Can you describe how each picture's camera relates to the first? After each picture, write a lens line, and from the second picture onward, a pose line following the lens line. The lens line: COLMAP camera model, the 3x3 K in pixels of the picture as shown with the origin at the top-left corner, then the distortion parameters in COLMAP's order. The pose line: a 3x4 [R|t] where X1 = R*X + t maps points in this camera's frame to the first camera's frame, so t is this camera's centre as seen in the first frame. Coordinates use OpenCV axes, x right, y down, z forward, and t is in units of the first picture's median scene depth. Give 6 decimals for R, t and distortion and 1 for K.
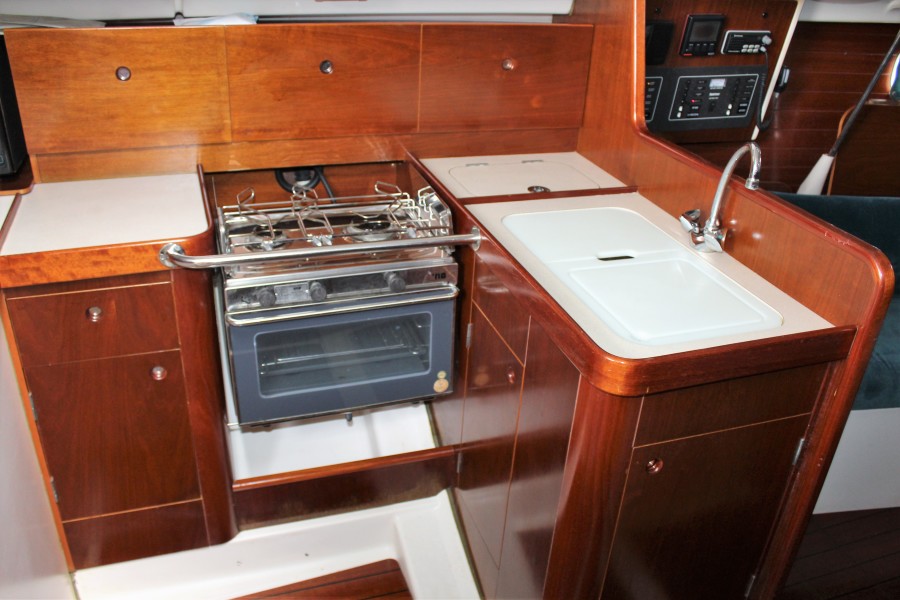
lens RADIAL K [[776.9, 0, 468.6], [0, 776.9, 305.4], [0, 0, 1]] dist [-0.155002, 0.123238]
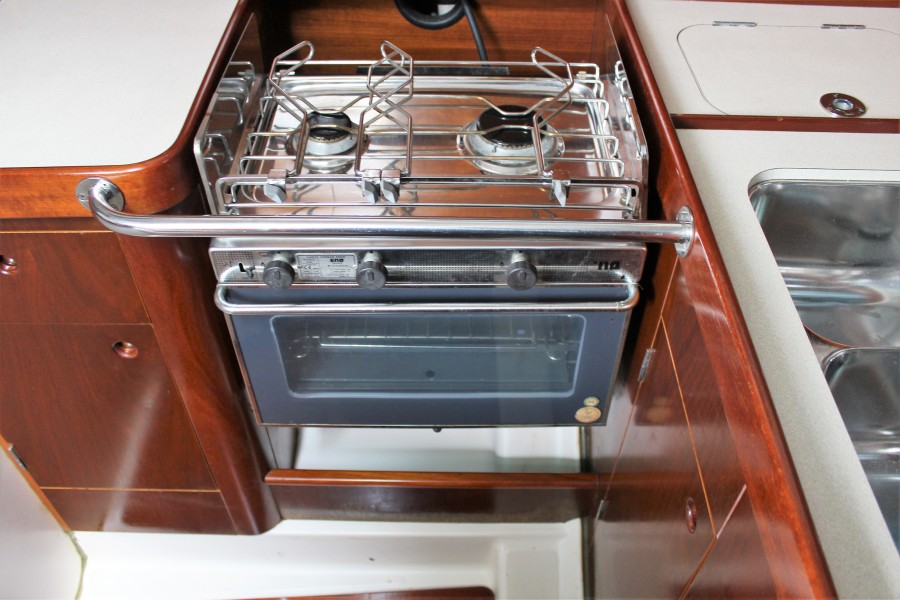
lens RADIAL K [[776.9, 0, 454.4], [0, 776.9, 294.0], [0, 0, 1]] dist [-0.155002, 0.123238]
pose [[0.936881, 0.208825, -0.280438, 0.016068], [-0.118558, 0.944274, 0.307067, -0.165462], [0.328934, -0.254438, 0.909431, 0.476957]]
